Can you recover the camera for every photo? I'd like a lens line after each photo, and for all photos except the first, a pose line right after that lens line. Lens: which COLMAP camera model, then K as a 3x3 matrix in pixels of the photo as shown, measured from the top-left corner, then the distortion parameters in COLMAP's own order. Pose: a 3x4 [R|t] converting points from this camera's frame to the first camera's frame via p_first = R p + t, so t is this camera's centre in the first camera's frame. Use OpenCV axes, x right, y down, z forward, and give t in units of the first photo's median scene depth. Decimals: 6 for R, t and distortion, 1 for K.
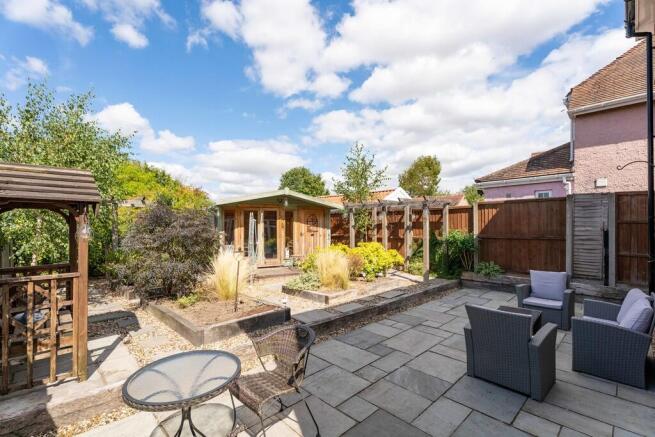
lens RADIAL K [[301.8, 0, 325.3], [0, 301.8, 222.8], [0, 0, 1]] dist [0.002321, 0.000295]
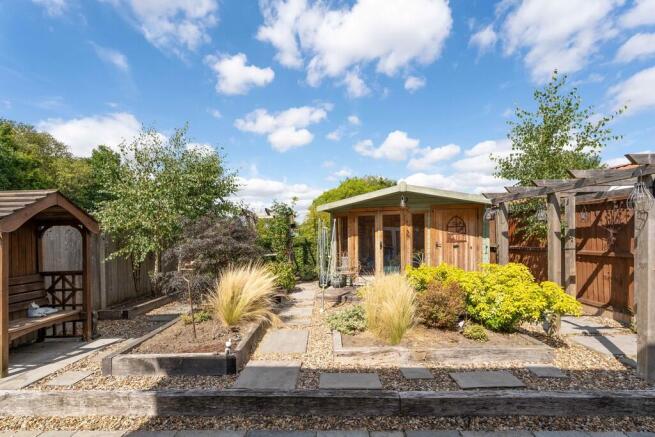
lens RADIAL K [[301.8, 0, 319.2], [0, 301.8, 238.4], [0, 0, 1]] dist [0.002321, 0.000295]
pose [[0.686613, -0.004943, -0.727007, 0.265764], [0.025527, 0.999524, 0.017313, 0.002394], [0.726575, -0.030446, 0.686412, 0.344152]]
